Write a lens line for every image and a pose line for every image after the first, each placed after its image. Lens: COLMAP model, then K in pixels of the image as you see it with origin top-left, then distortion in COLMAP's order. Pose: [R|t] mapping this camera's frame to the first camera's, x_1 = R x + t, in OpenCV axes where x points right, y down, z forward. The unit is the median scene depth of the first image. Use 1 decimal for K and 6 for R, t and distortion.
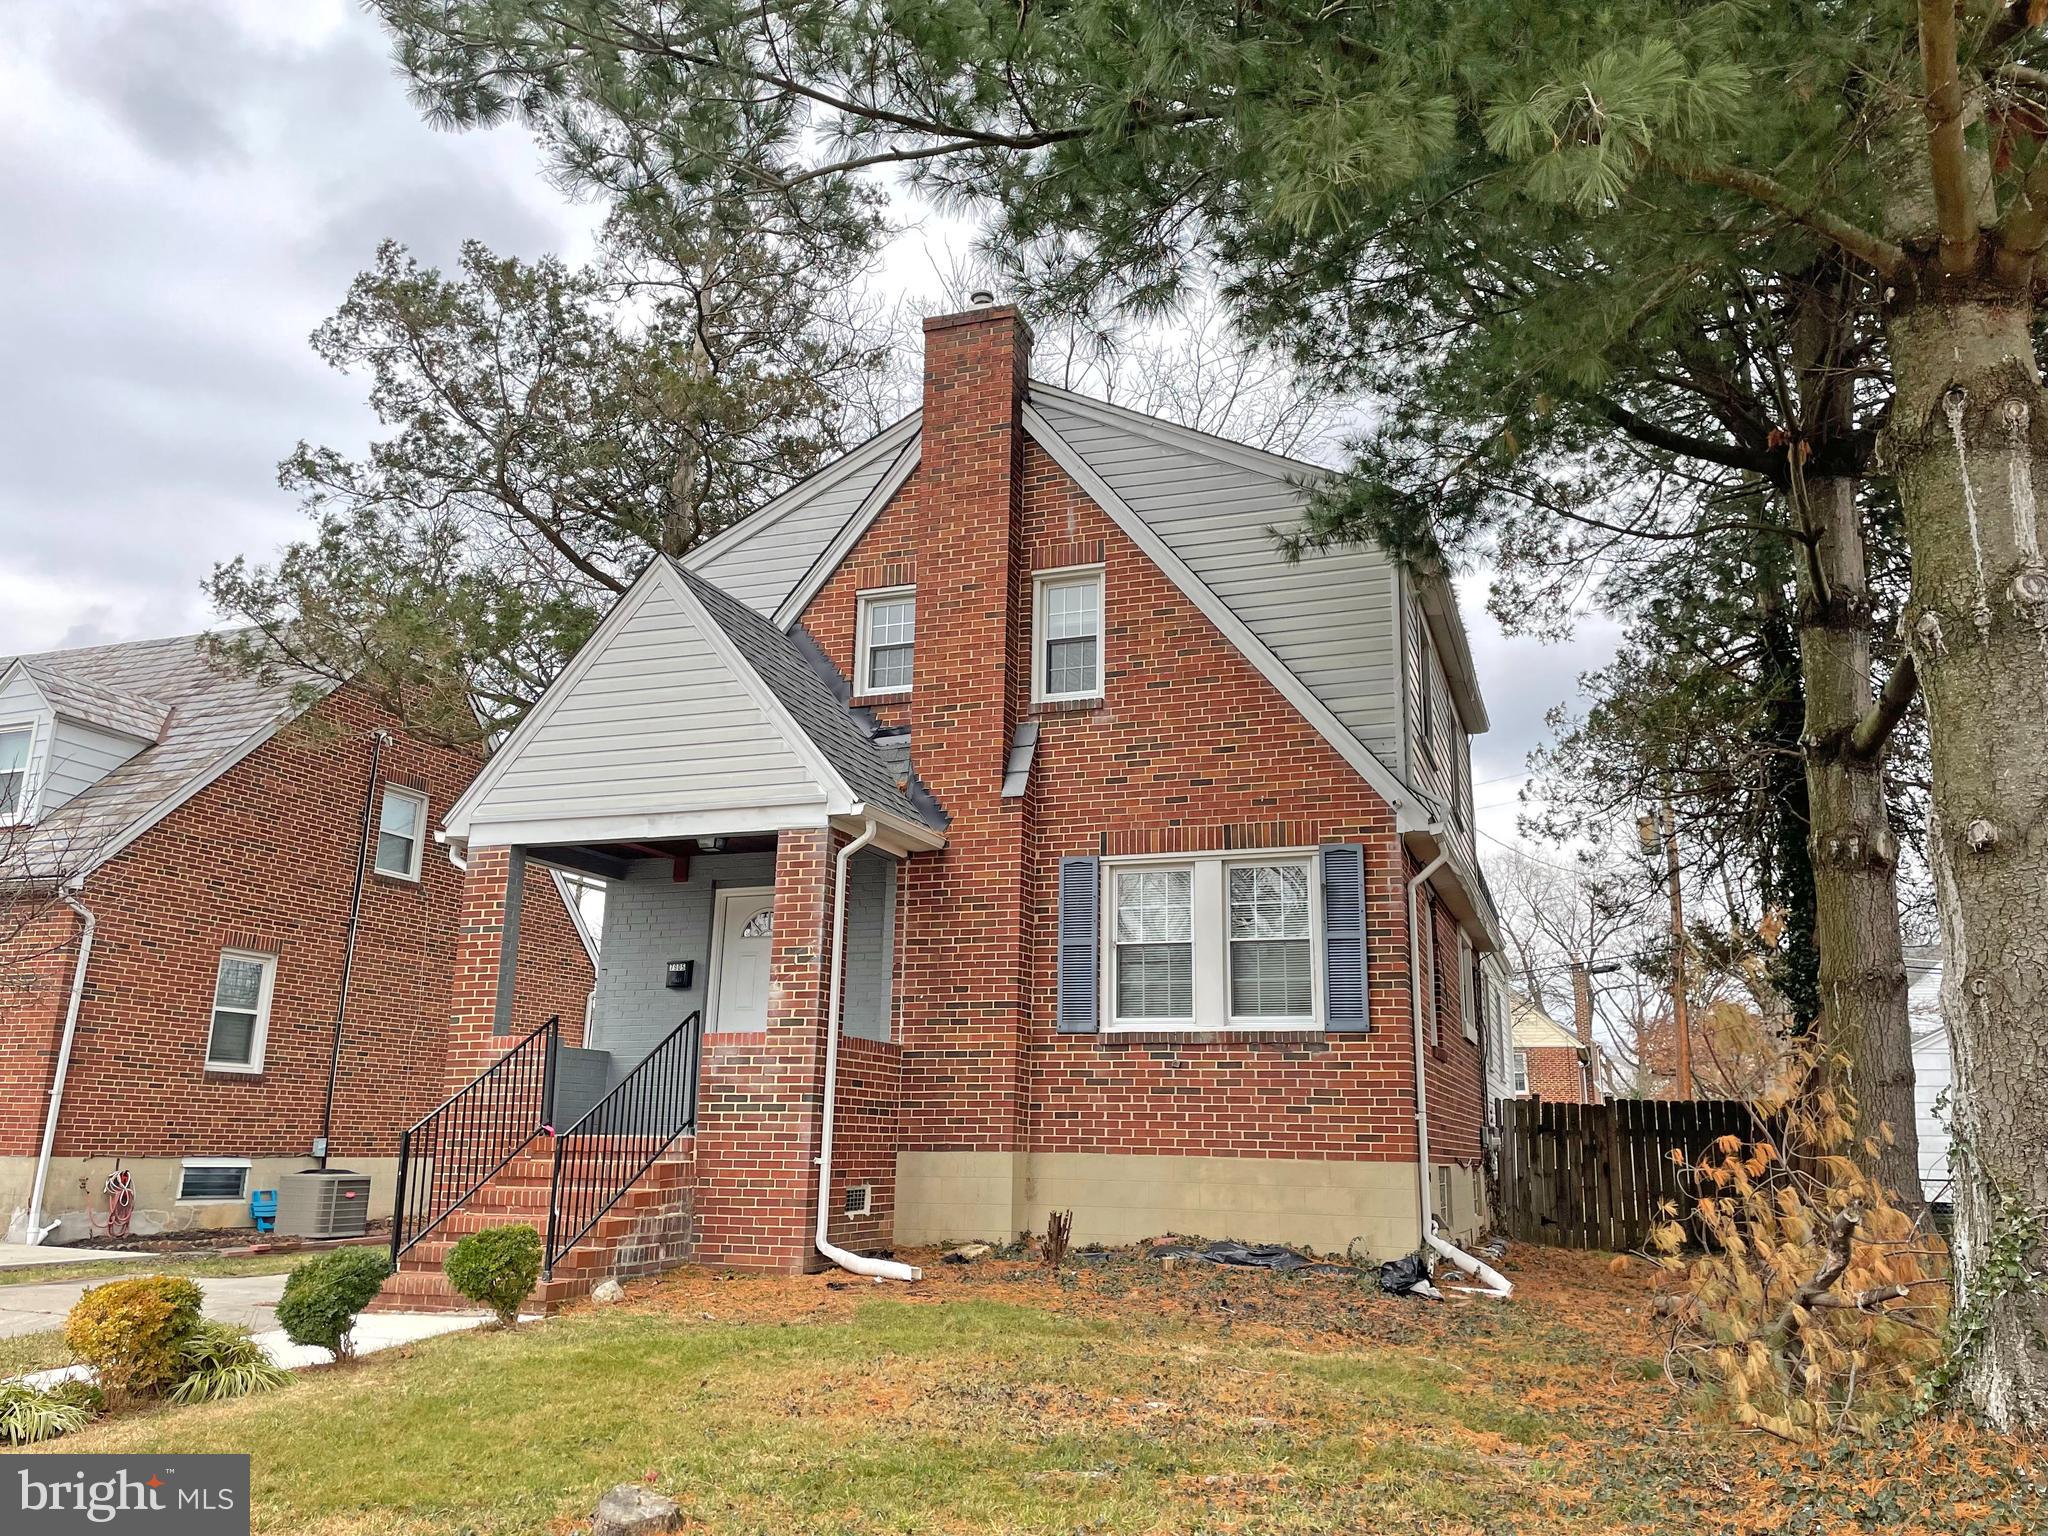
lens RADIAL K [[1540.7, 0, 1060.5], [0, 1540.7, 766.7], [0, 0, 1]] dist [0.066478, -0.065589]
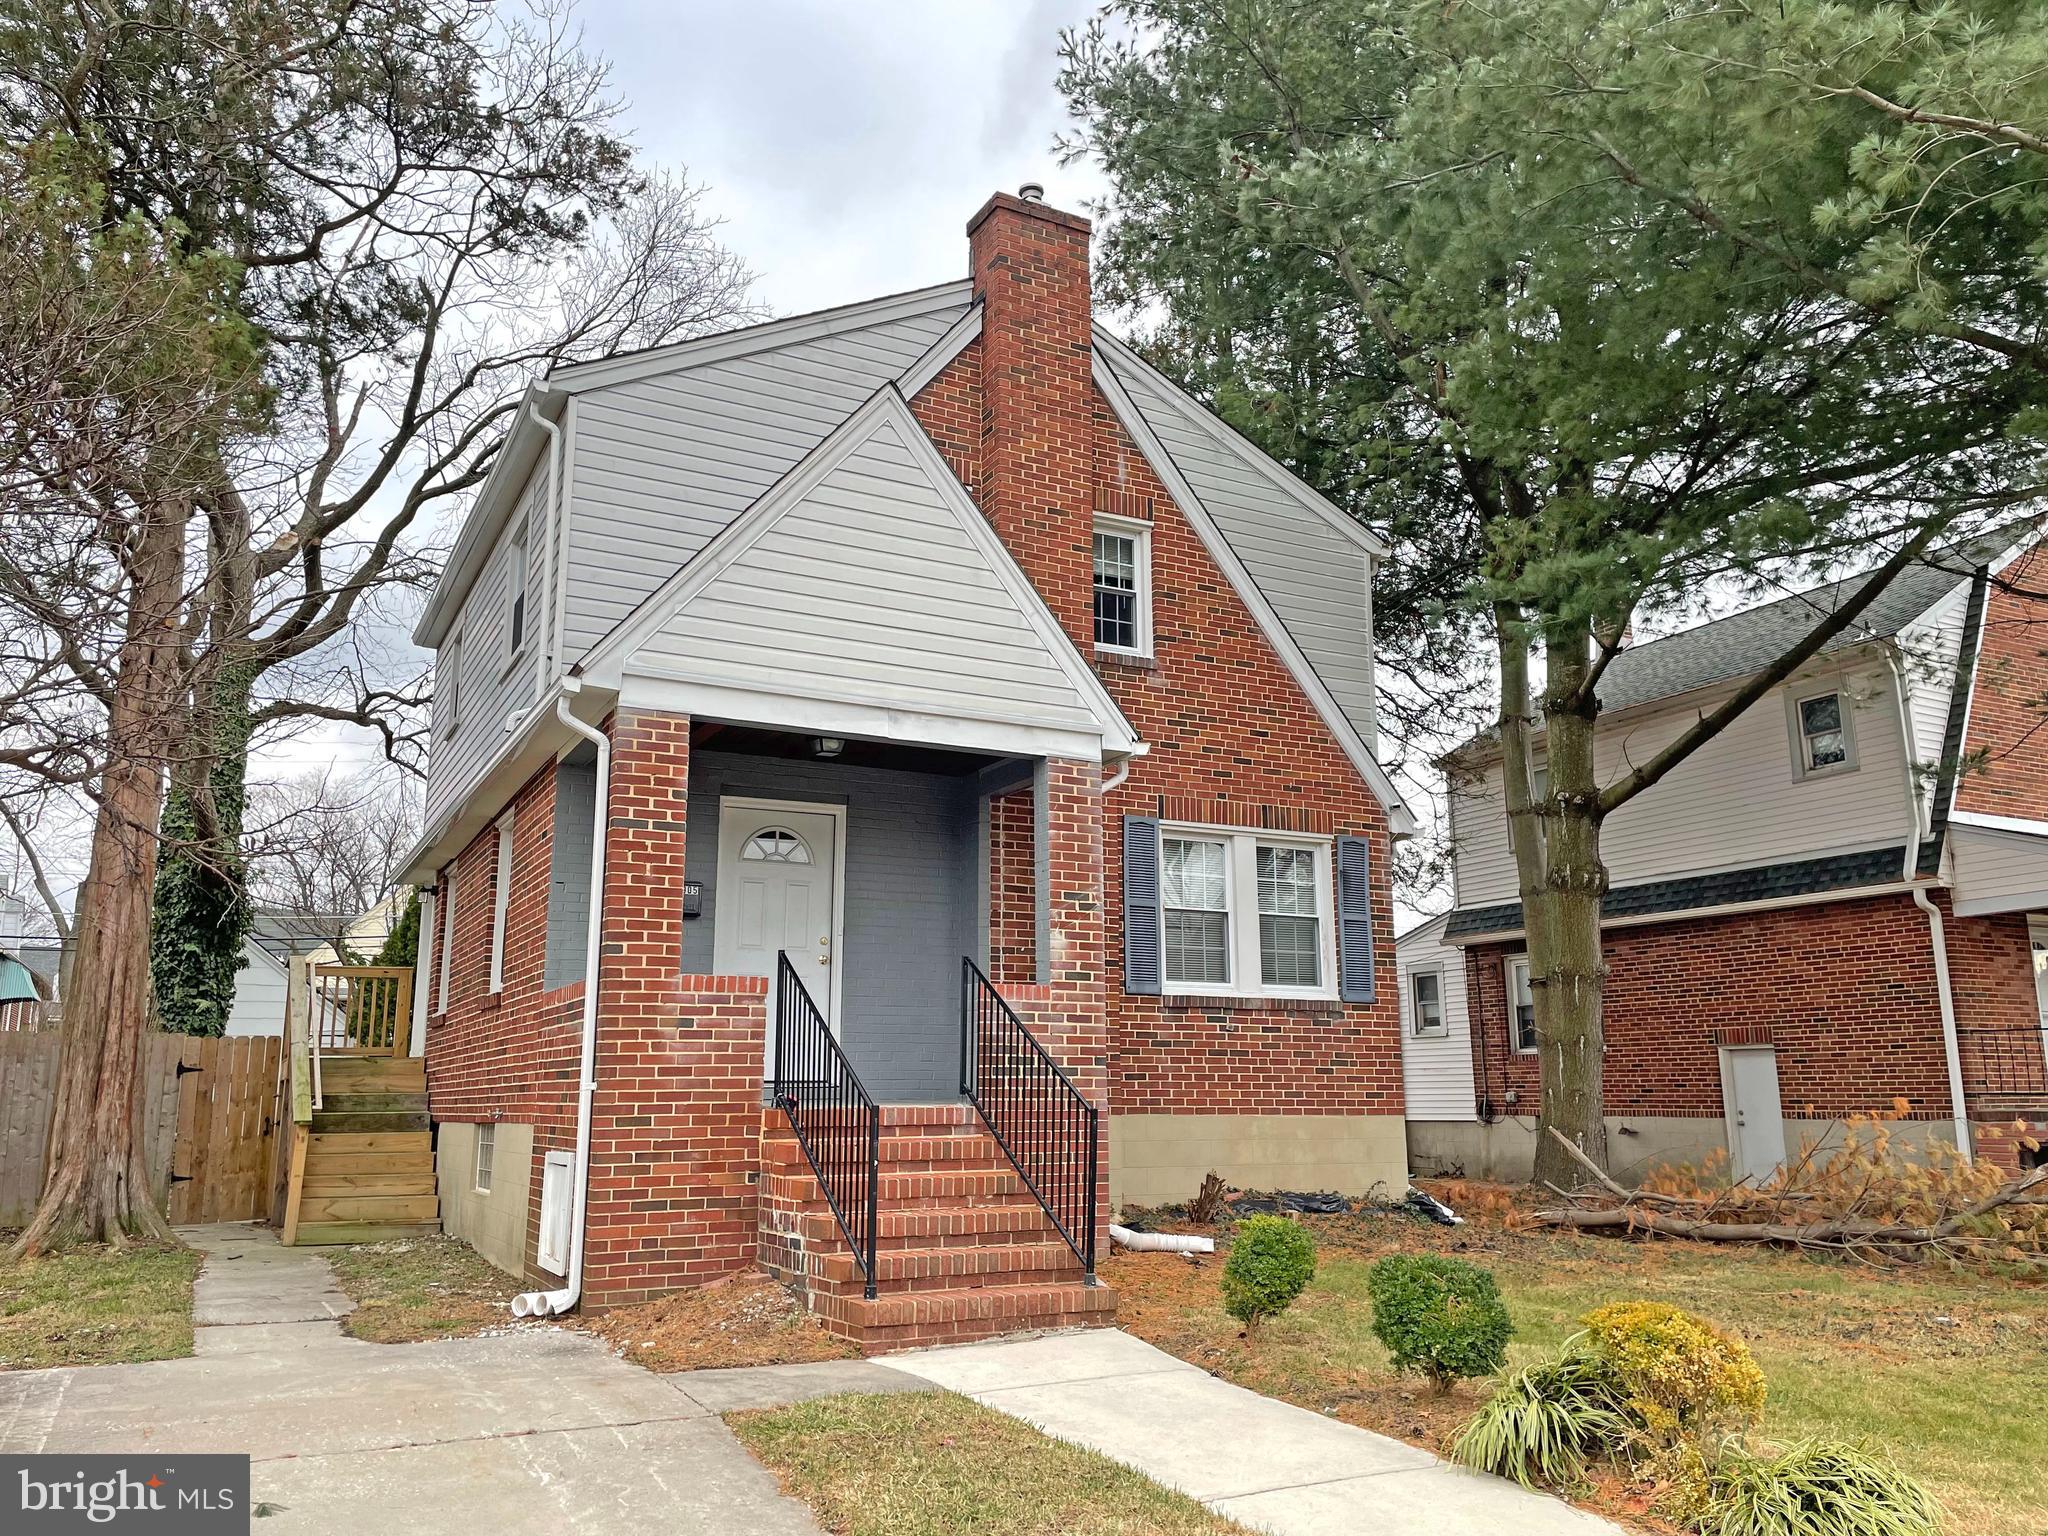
lens RADIAL K [[1540.7, 0, 1060.5], [0, 1540.7, 766.7], [0, 0, 1]] dist [0.066478, -0.065589]
pose [[0.677831, 0.137168, 0.722308, -0.786666], [-0.163080, 0.986020, -0.034210, 0.073545], [-0.716903, -0.094605, 0.690724, 0.380745]]
